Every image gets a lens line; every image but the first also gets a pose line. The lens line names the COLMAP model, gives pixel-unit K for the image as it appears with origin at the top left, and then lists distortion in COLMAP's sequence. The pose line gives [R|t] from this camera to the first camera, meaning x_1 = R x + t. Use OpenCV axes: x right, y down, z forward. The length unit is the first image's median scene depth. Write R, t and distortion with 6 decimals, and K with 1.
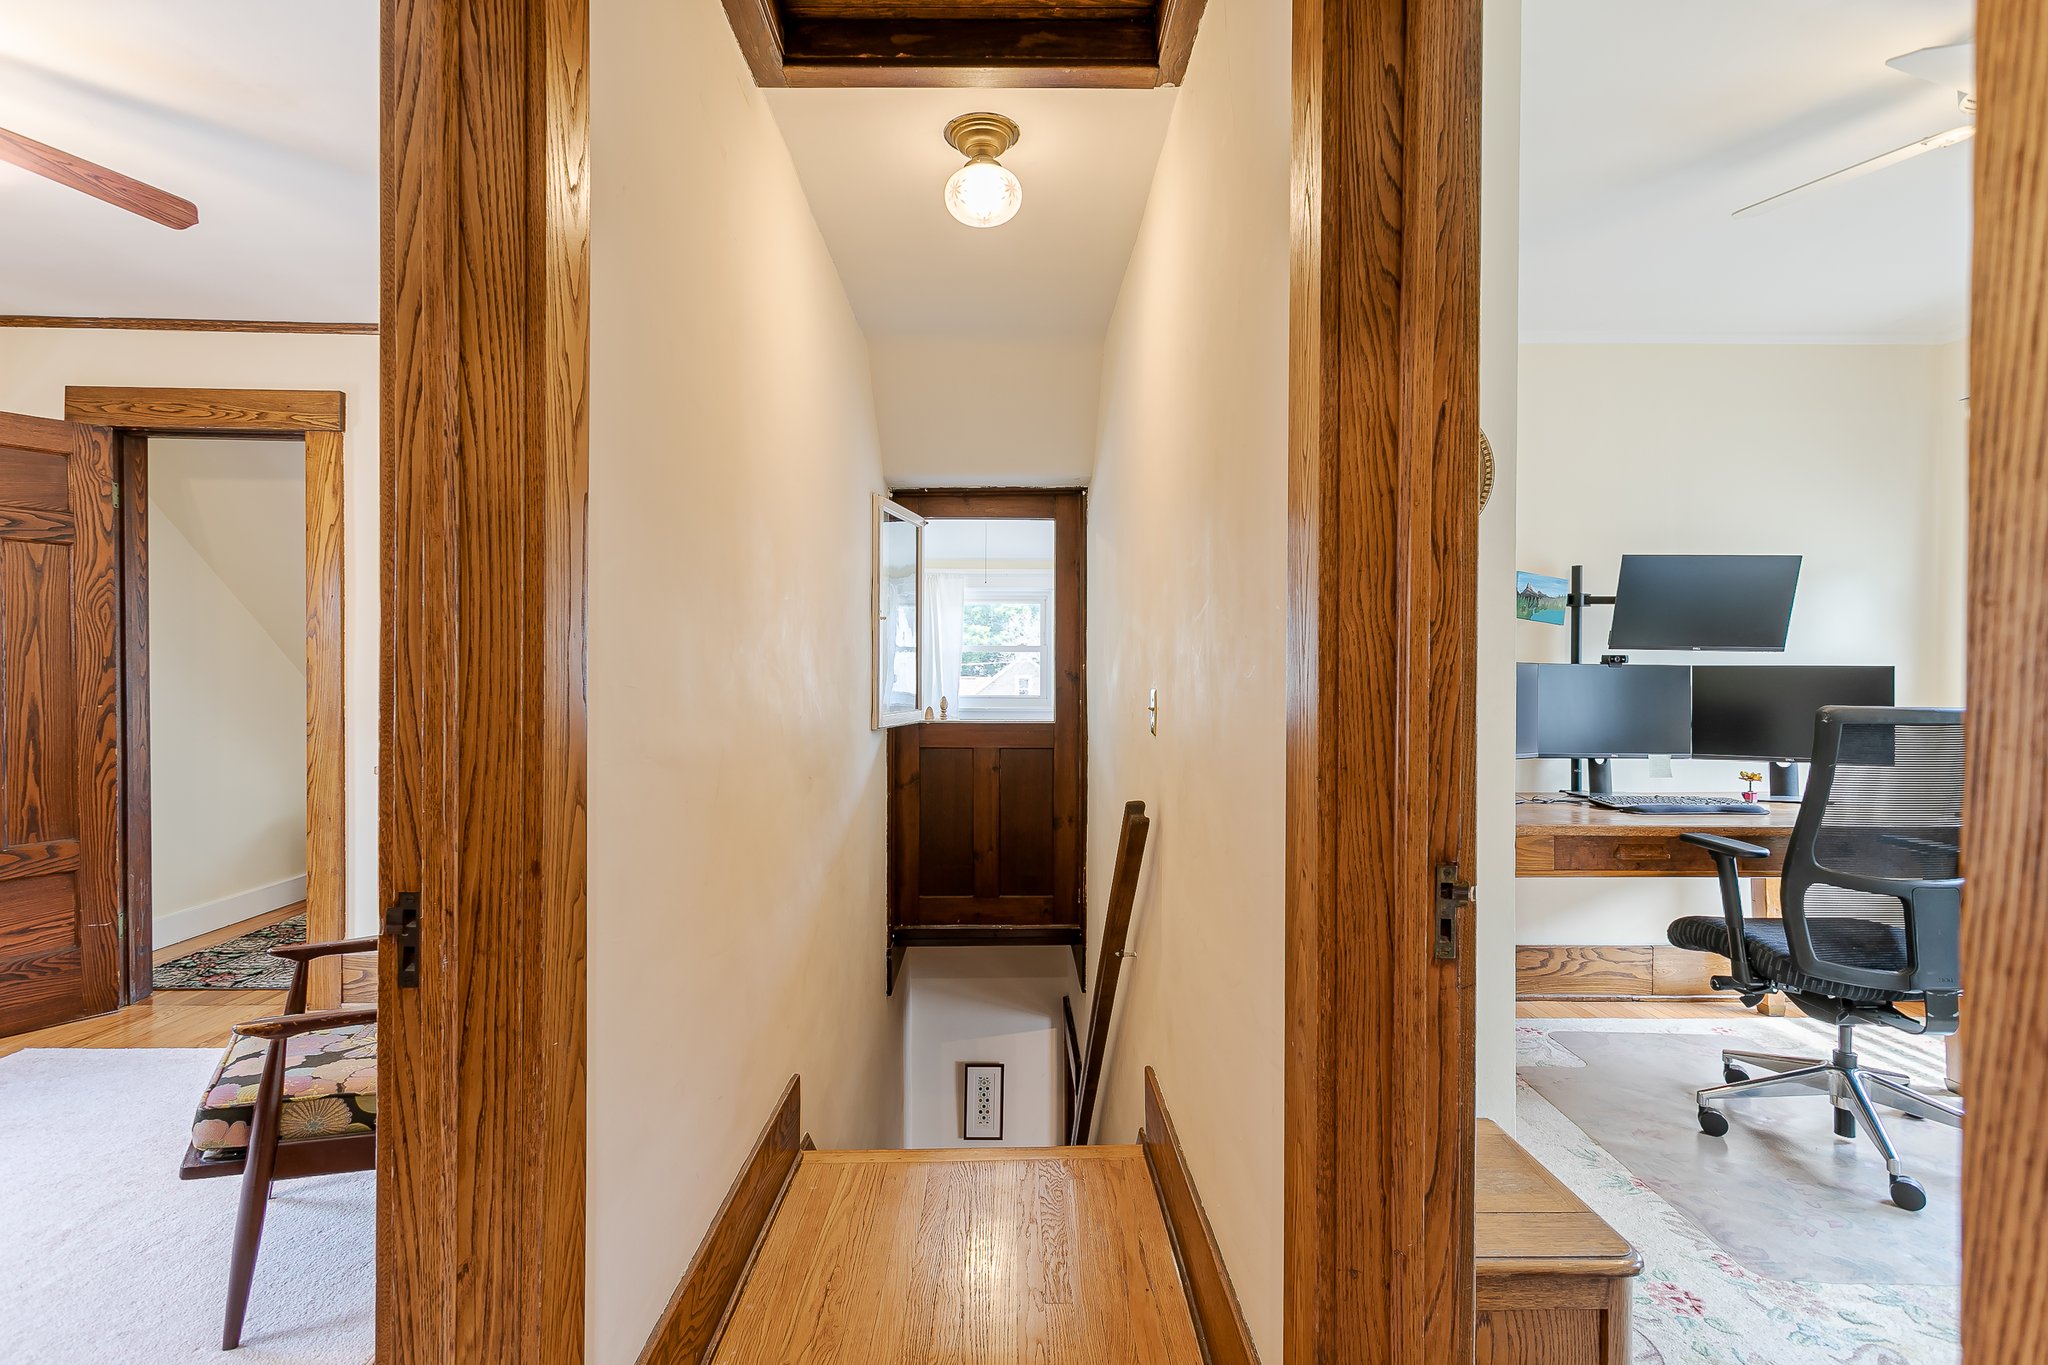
lens RADIAL K [[980.7, 0, 1014.7], [0, 980.7, 675.3], [0, 0, 1]] dist [0.002932, 0.000430]
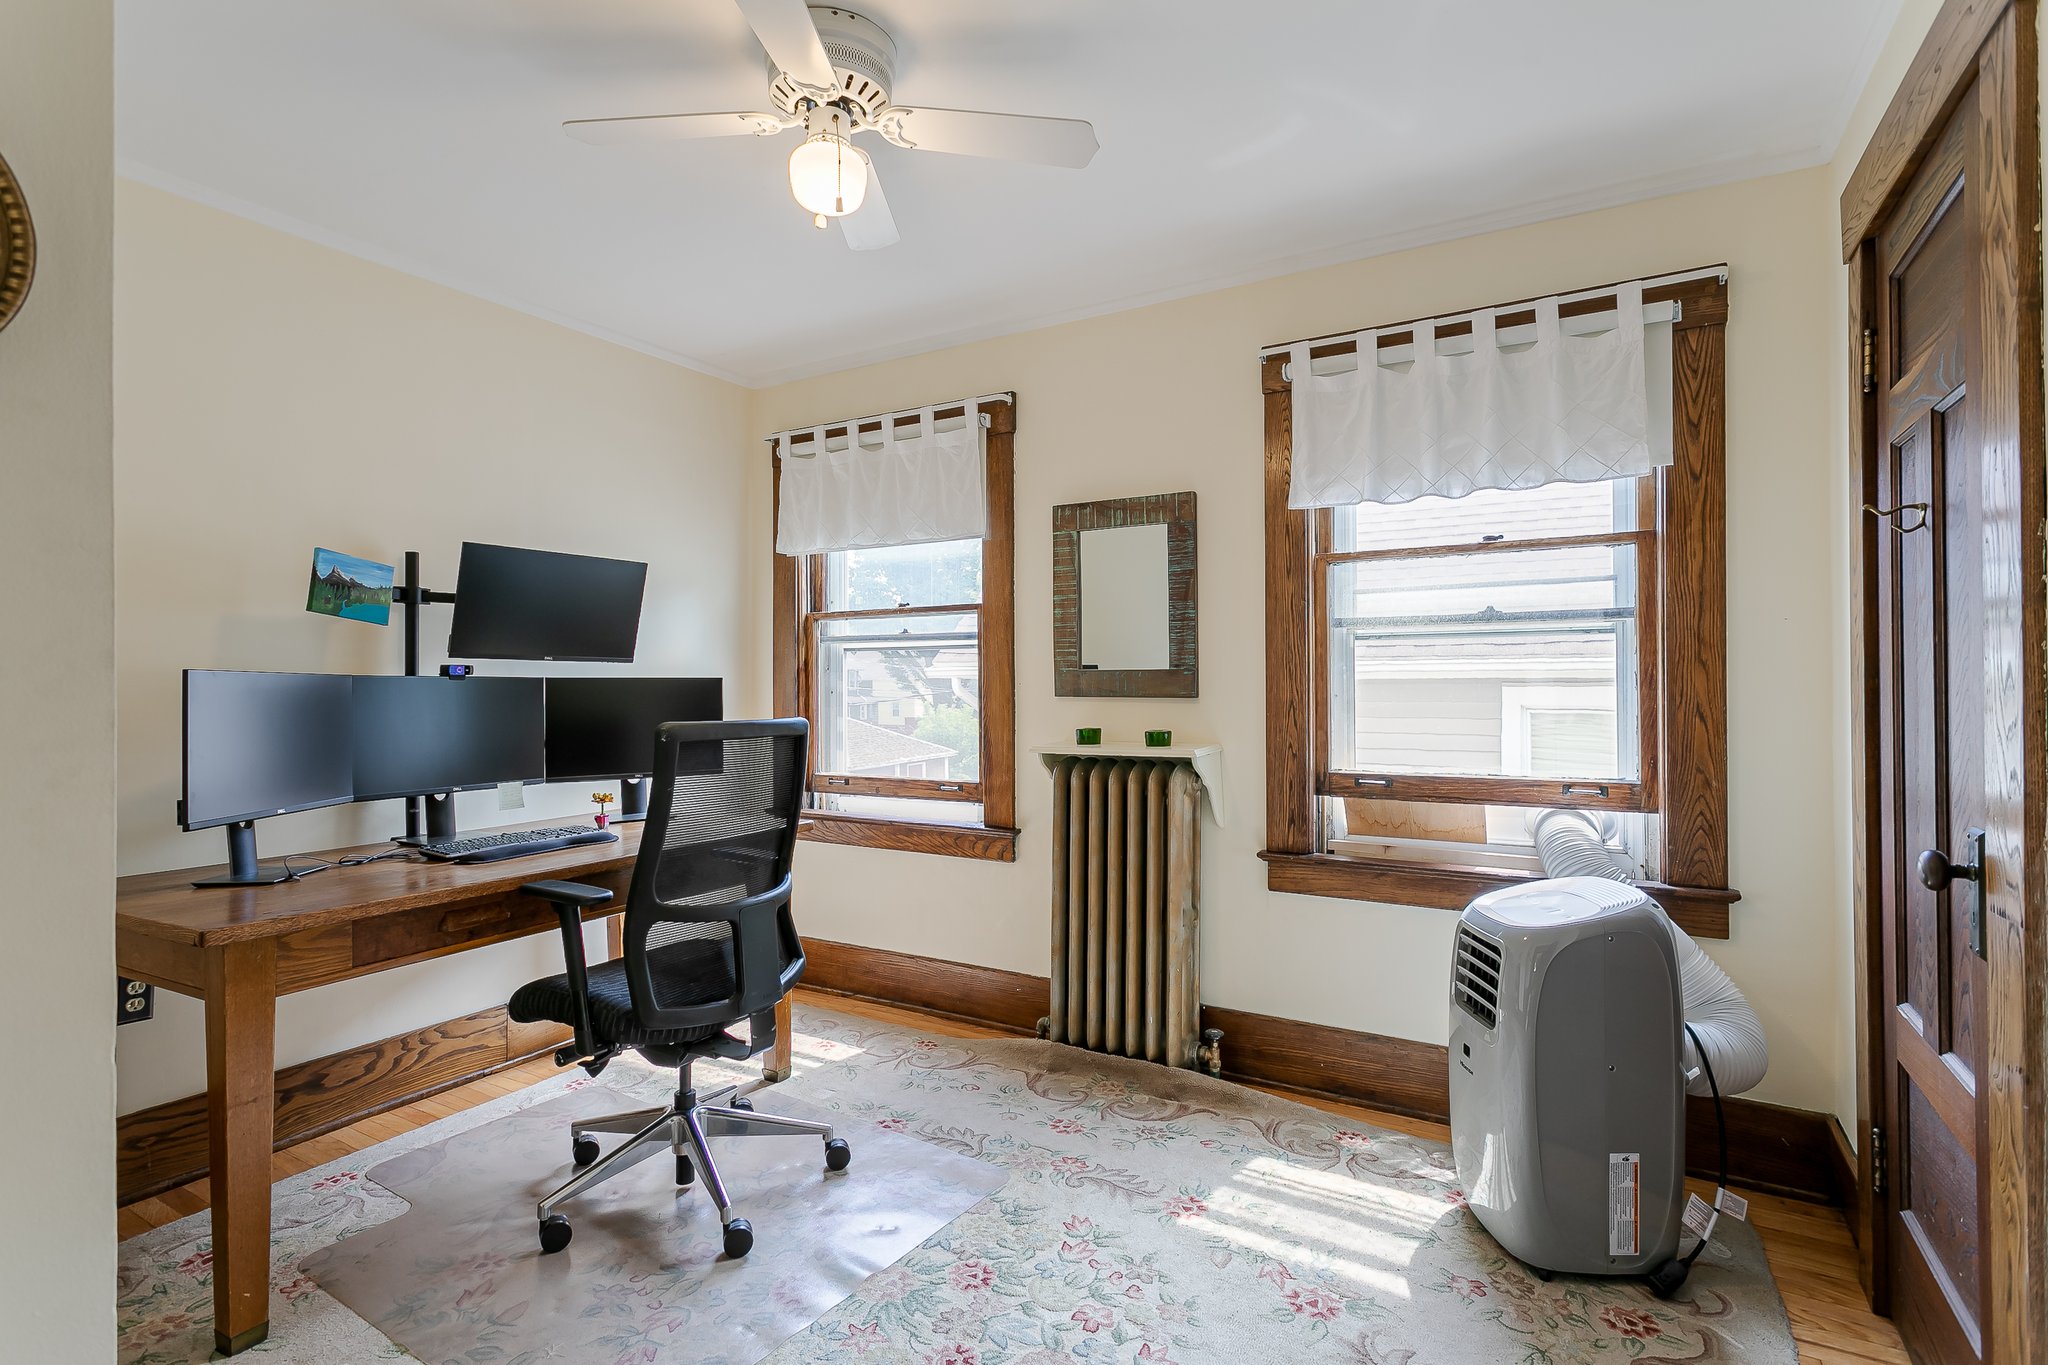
lens RADIAL K [[980.7, 0, 1014.7], [0, 980.7, 675.3], [0, 0, 1]] dist [0.002932, 0.000430]
pose [[0.522610, 0.000453, 0.852572, 0.173249], [0.010078, 0.999927, -0.006709, -0.002216], [-0.852512, 0.012098, 0.522567, 0.196086]]
